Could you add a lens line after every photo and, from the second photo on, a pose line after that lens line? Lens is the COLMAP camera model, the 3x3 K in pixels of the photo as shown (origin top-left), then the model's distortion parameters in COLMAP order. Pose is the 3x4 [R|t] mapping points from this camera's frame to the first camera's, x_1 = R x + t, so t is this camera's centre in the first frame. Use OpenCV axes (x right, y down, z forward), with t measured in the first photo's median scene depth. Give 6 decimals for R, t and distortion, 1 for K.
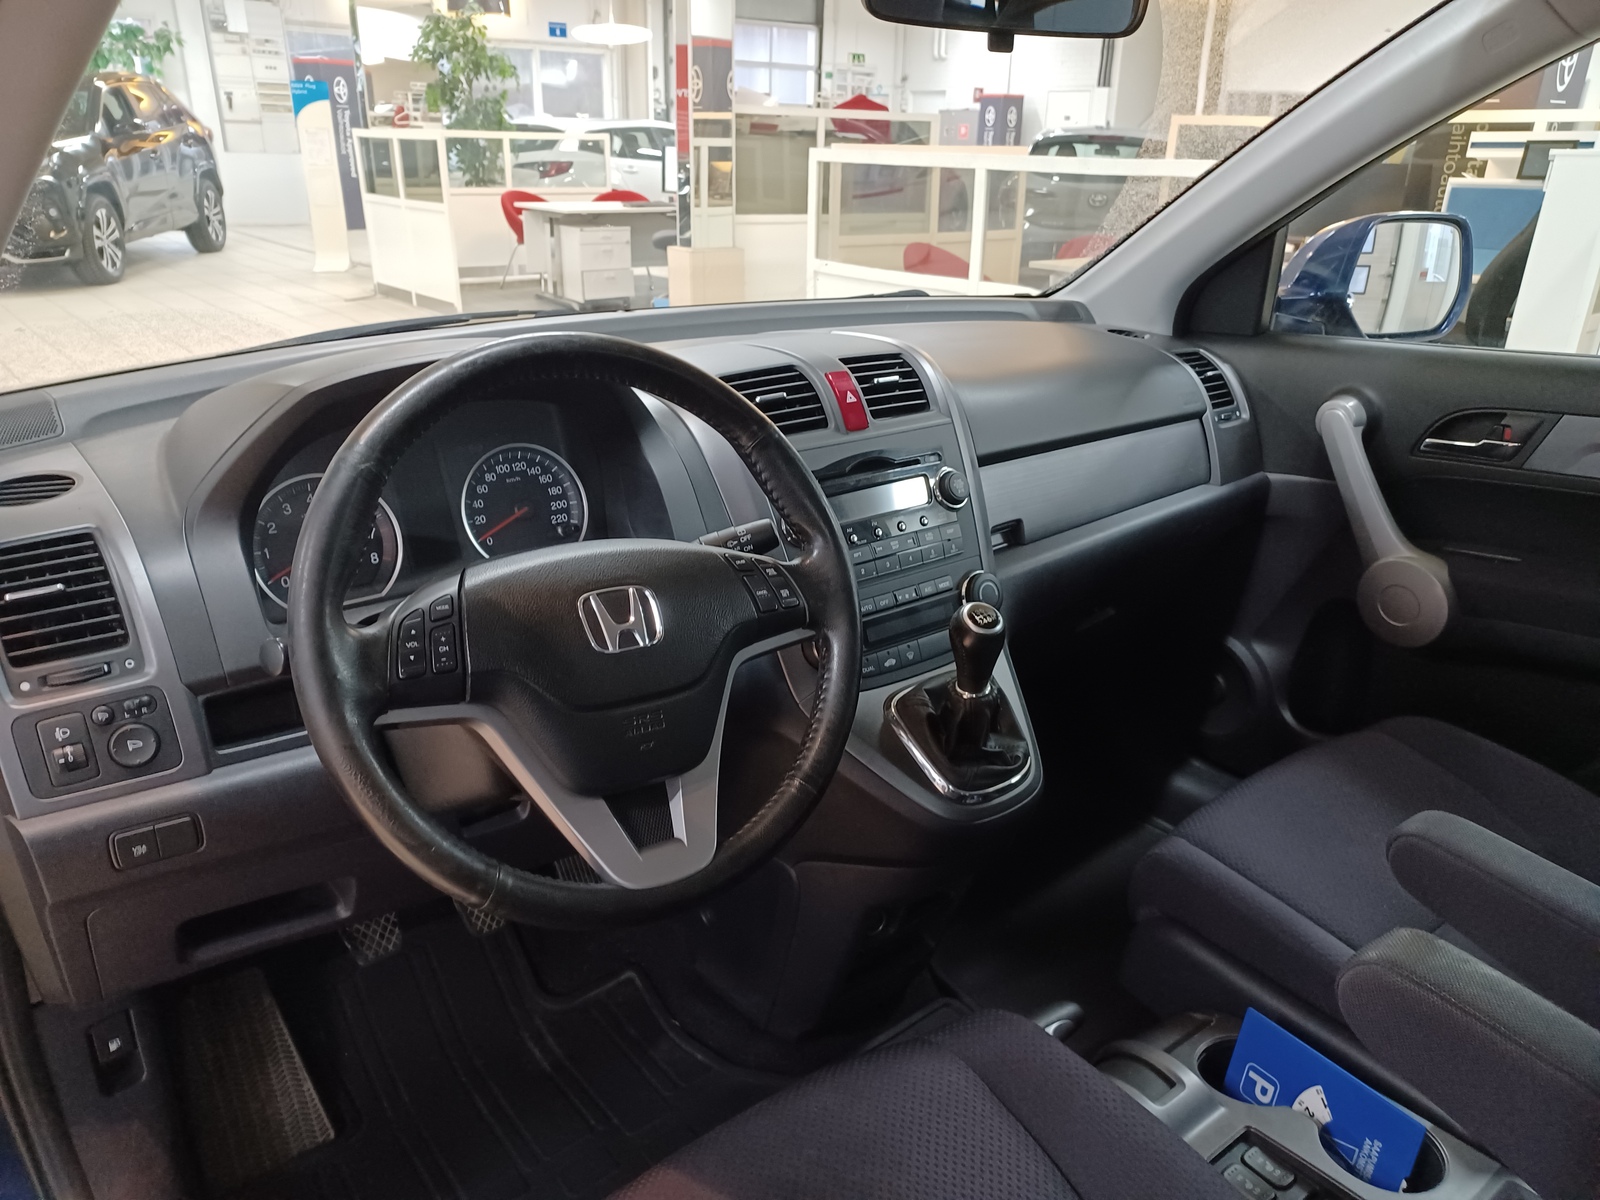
lens RADIAL K [[1119.1, 0, 775.5], [0, 1119.1, 595.0], [0, 0, 1]] dist [0.035933, 0.000642]
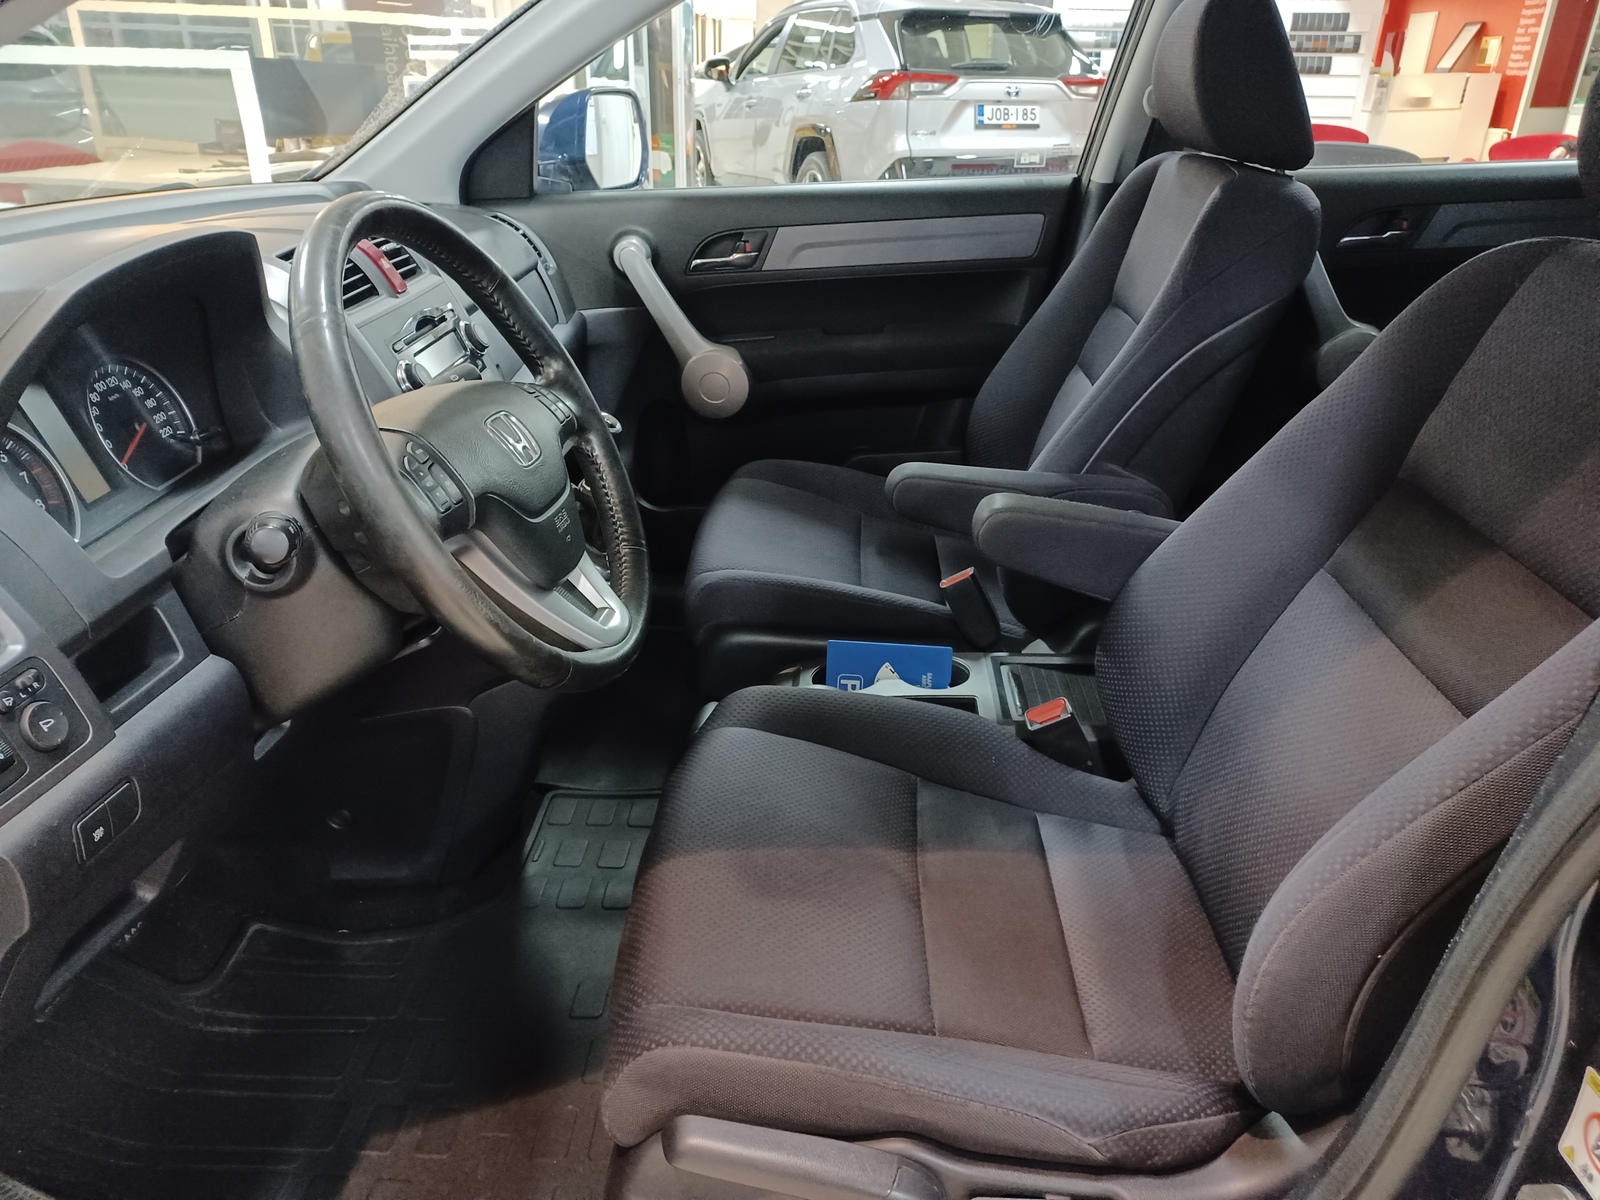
lens RADIAL K [[1090.2, 0, 800.0], [0, 1090.2, 600.0], [0, 0, 1]] dist [-0.003812, -0.001593]
pose [[0.676480, -0.332115, 0.657324, -0.406446], [0.267328, 0.942402, 0.201034, 0.017649], [-0.686230, 0.039726, 0.726299, 0.004096]]
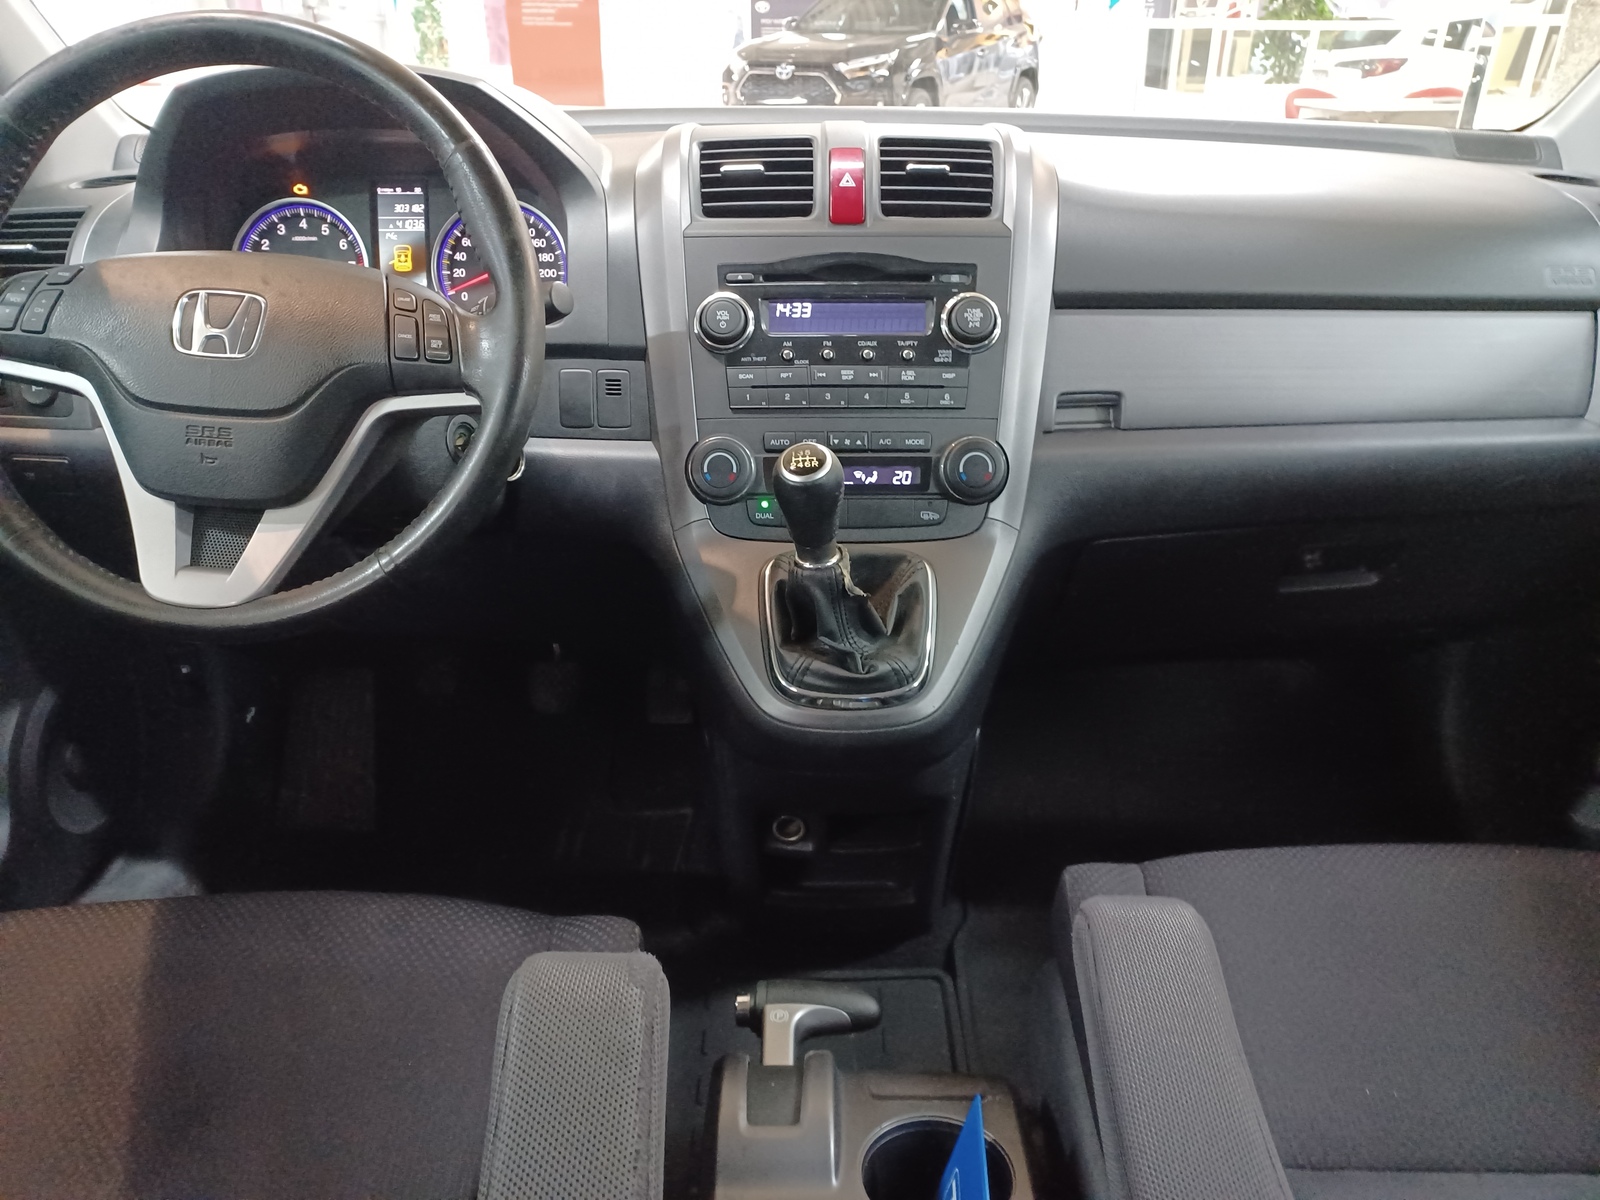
lens RADIAL K [[1090.2, 0, 800.0], [0, 1090.2, 600.0], [0, 0, 1]] dist [-0.003812, -0.001593]
pose [[0.805616, 0.266518, -0.529105, 0.482609], [-0.216343, 0.963764, 0.156058, -0.002838], [0.551524, -0.011255, 0.834083, 0.301045]]
